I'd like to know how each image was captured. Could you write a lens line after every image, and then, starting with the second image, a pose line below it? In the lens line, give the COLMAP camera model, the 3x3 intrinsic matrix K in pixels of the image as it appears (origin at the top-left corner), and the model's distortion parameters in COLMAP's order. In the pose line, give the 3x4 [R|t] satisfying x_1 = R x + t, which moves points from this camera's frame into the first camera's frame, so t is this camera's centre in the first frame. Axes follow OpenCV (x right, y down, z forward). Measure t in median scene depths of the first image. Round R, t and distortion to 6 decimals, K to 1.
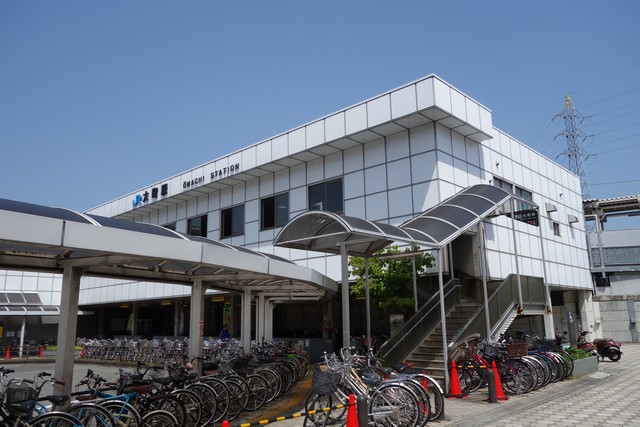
lens RADIAL K [[503.1, 0, 320.0], [0, 503.1, 213.5], [0, 0, 1]] dist [0.002222, -0.000428]
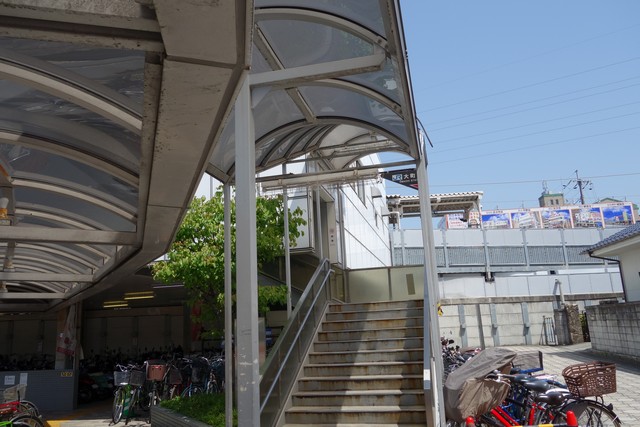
lens RADIAL K [[503.1, 0, 320.0], [0, 503.1, 213.5], [0, 0, 1]] dist [0.002222, -0.000428]
pose [[0.866682, 0.086737, 0.491262, -0.029539], [-0.071597, 0.996201, -0.049579, 0.074294], [-0.493696, 0.007796, 0.869600, 0.334875]]
